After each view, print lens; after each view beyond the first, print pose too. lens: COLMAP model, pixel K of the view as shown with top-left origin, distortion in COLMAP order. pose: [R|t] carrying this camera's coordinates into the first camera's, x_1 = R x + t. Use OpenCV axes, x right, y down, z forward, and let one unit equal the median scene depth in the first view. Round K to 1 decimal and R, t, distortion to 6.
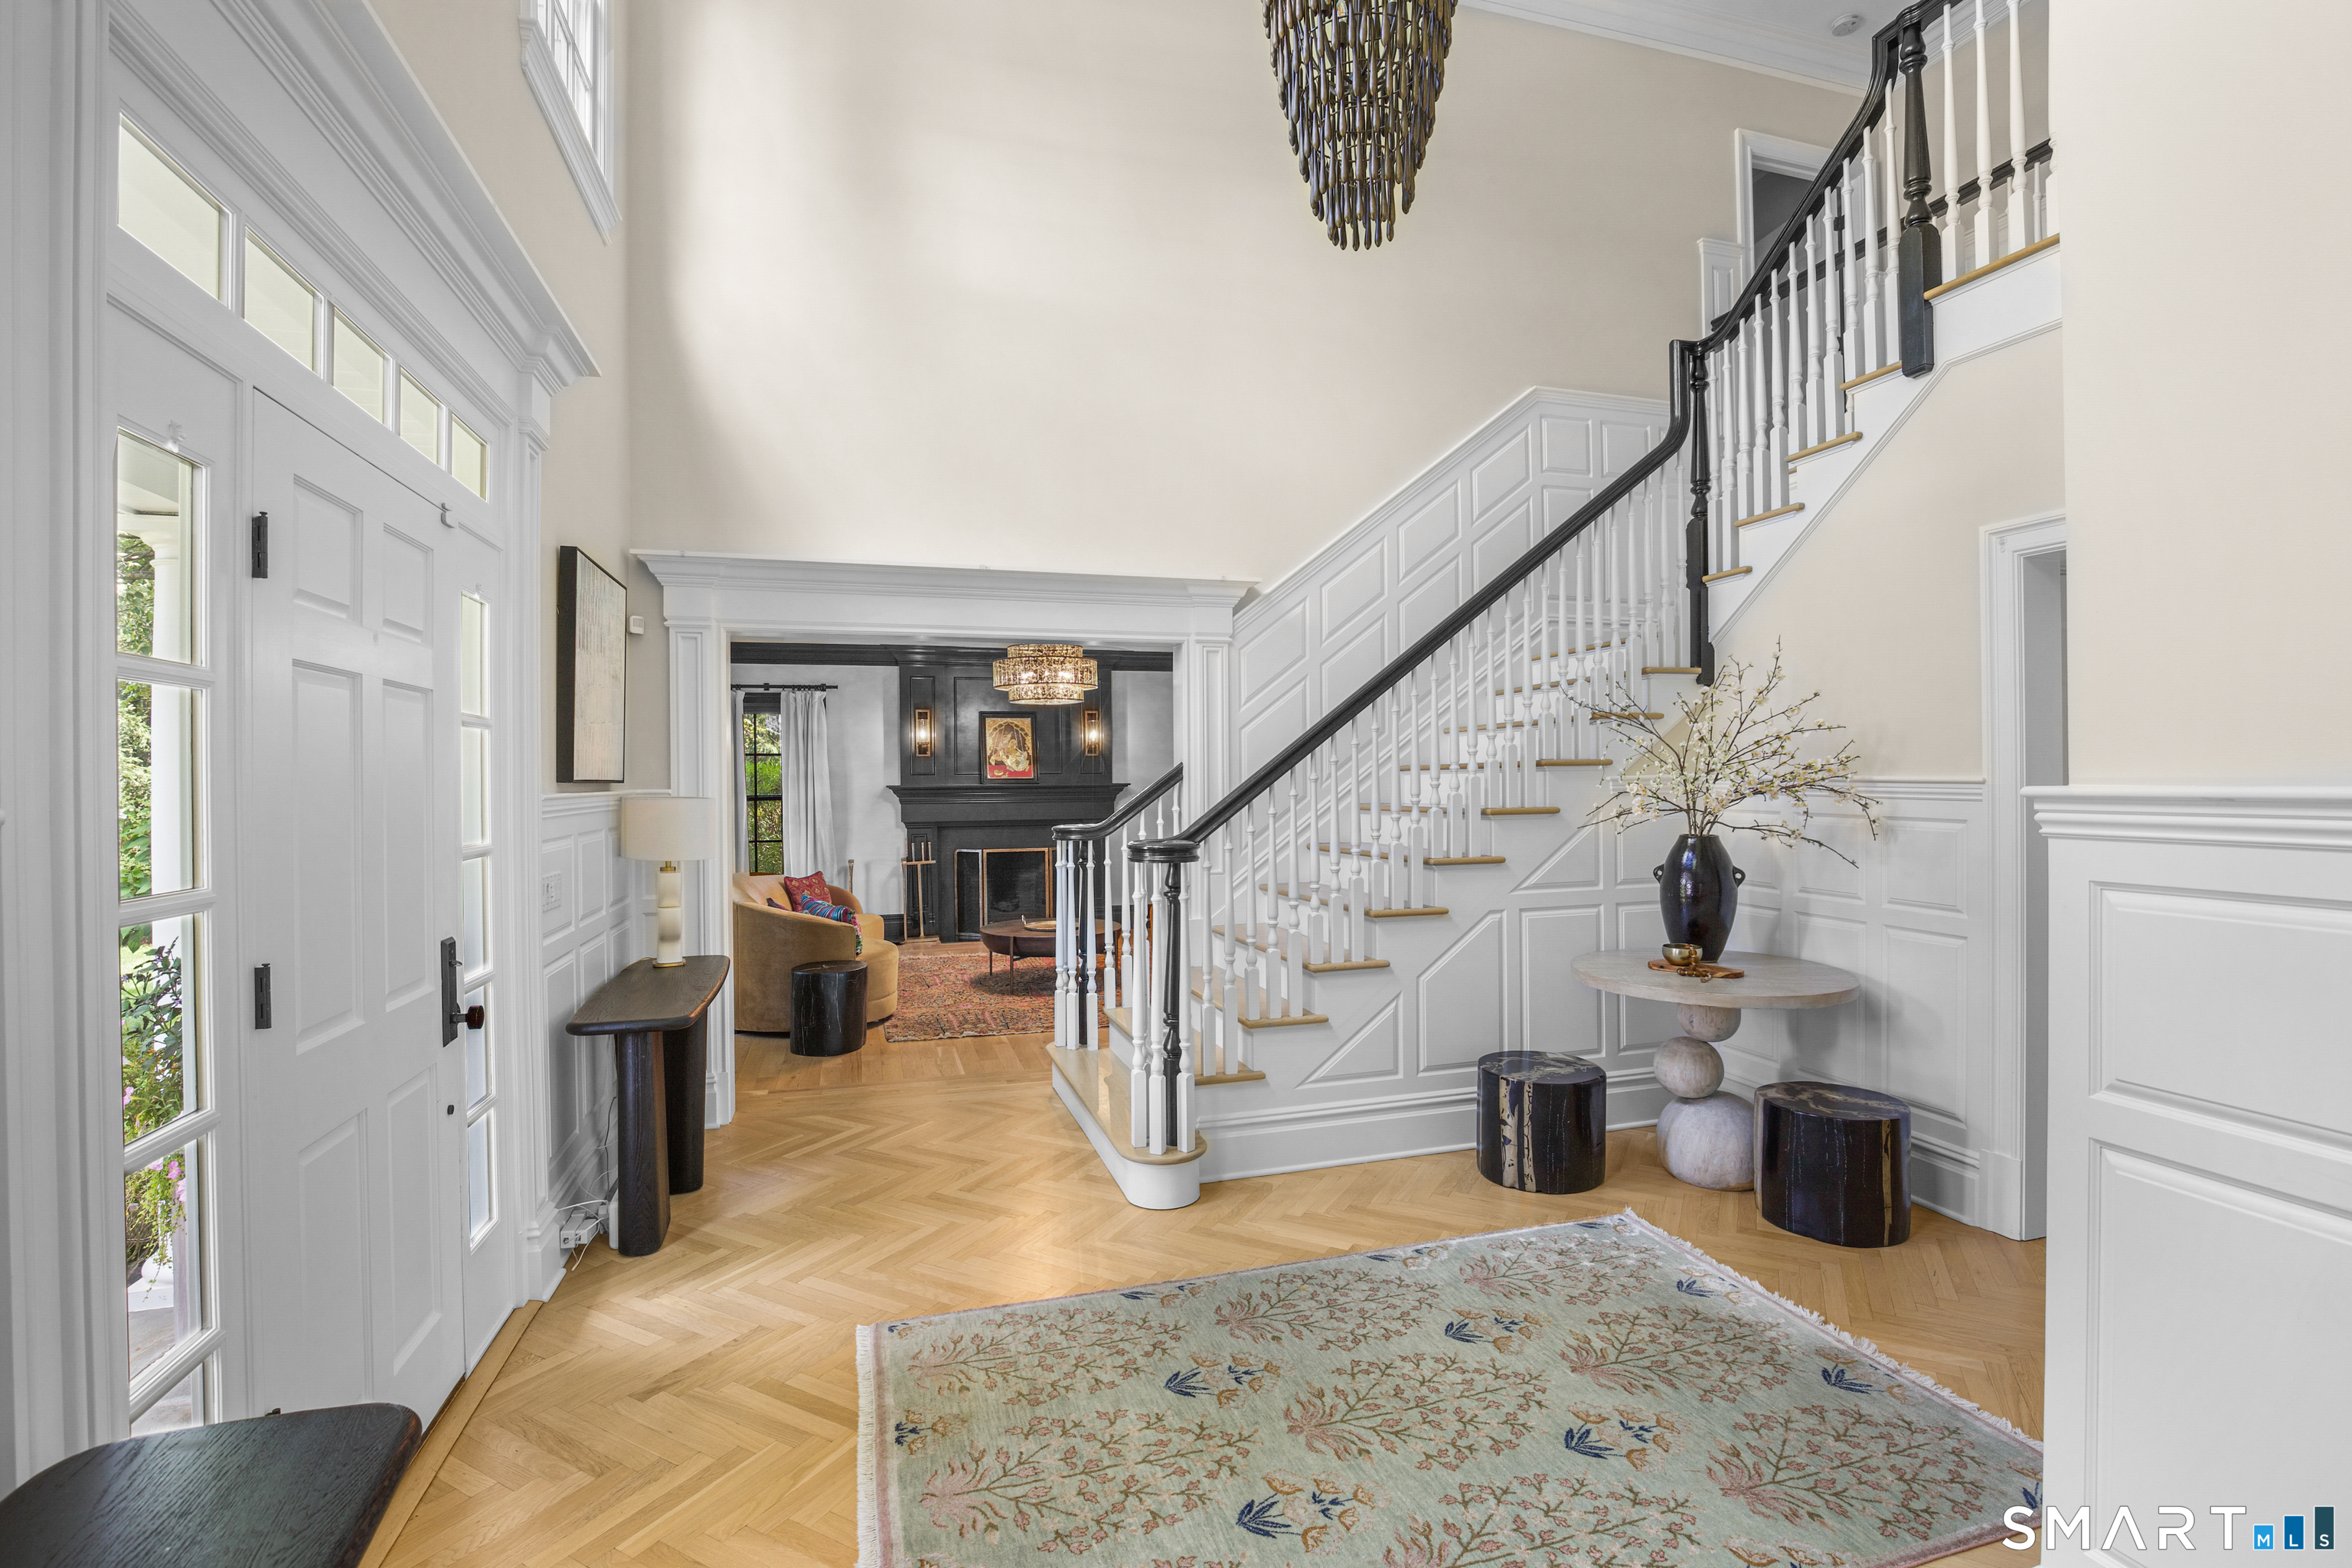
lens RADIAL K [[1080.5, 0, 1171.0], [0, 1080.5, 765.1], [0, 0, 1]] dist [-0.028545, 0.000147]
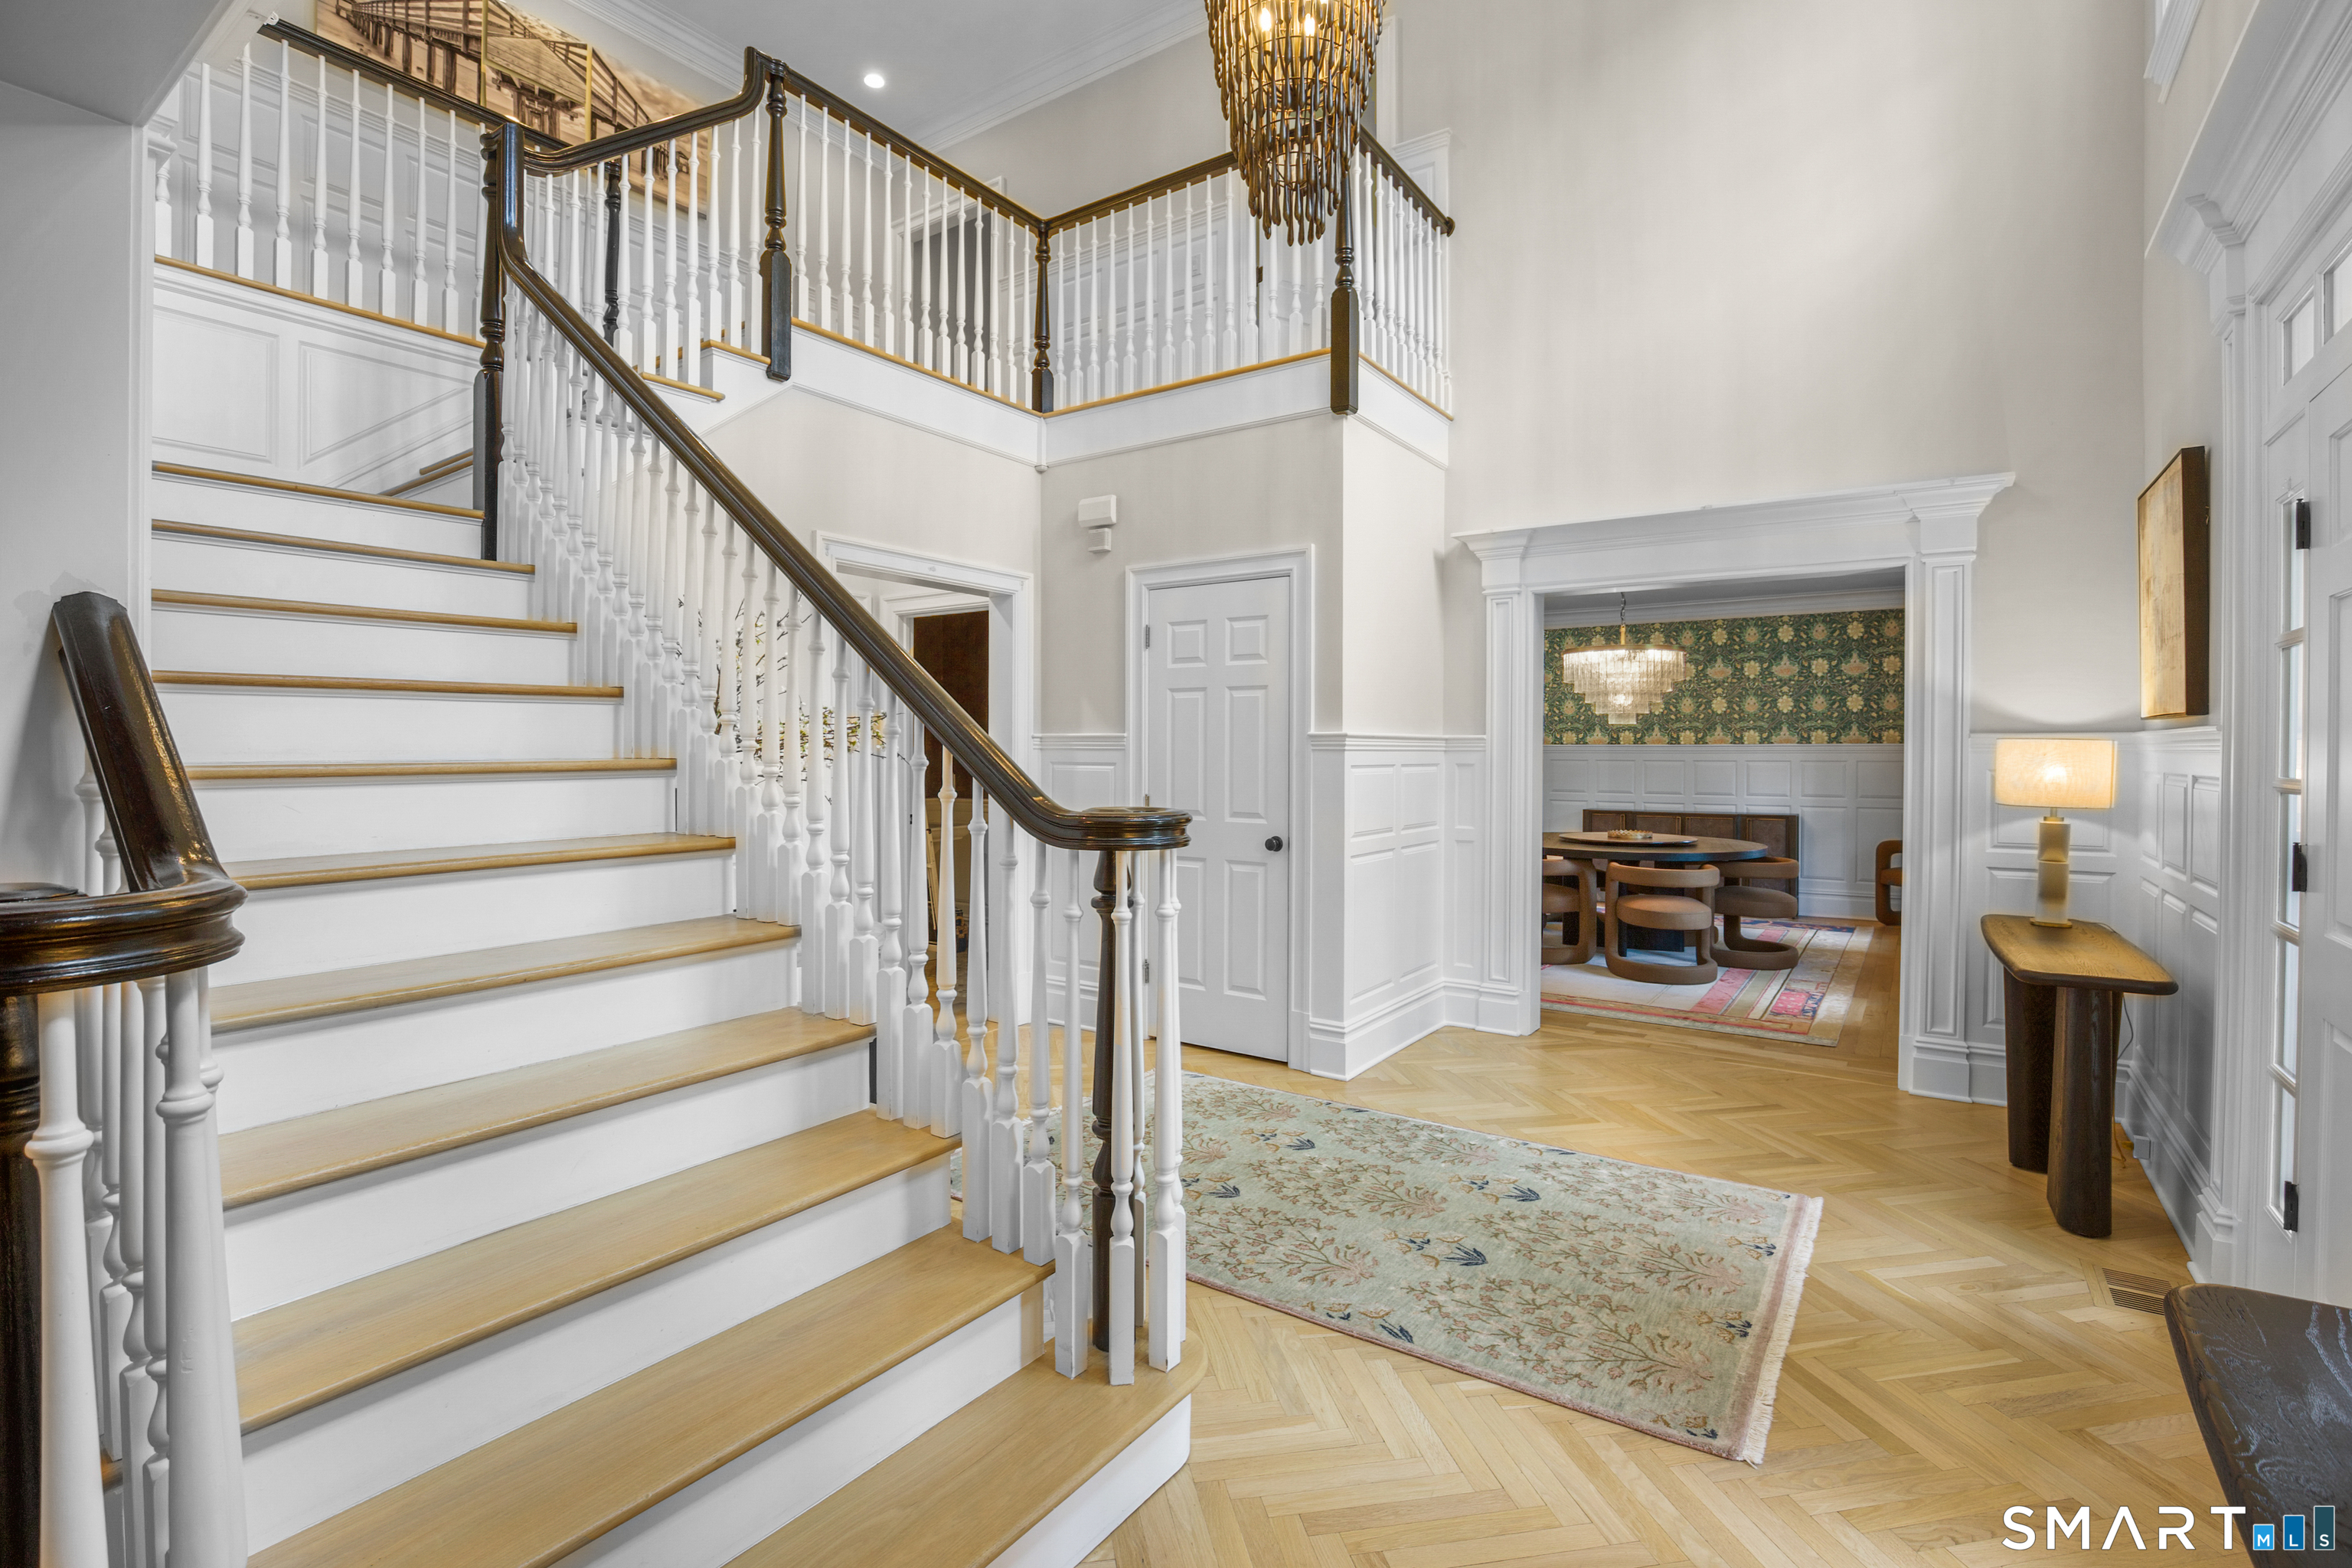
lens RADIAL K [[1080.5, 0, 1171.0], [0, 1080.5, 765.1], [0, 0, 1]] dist [-0.028545, 0.000147]
pose [[-0.622770, -0.003898, 0.782396, -0.612115], [-0.006375, 0.999980, -0.000093, 0.062121], [-0.782379, -0.005046, -0.622782, 1.784164]]
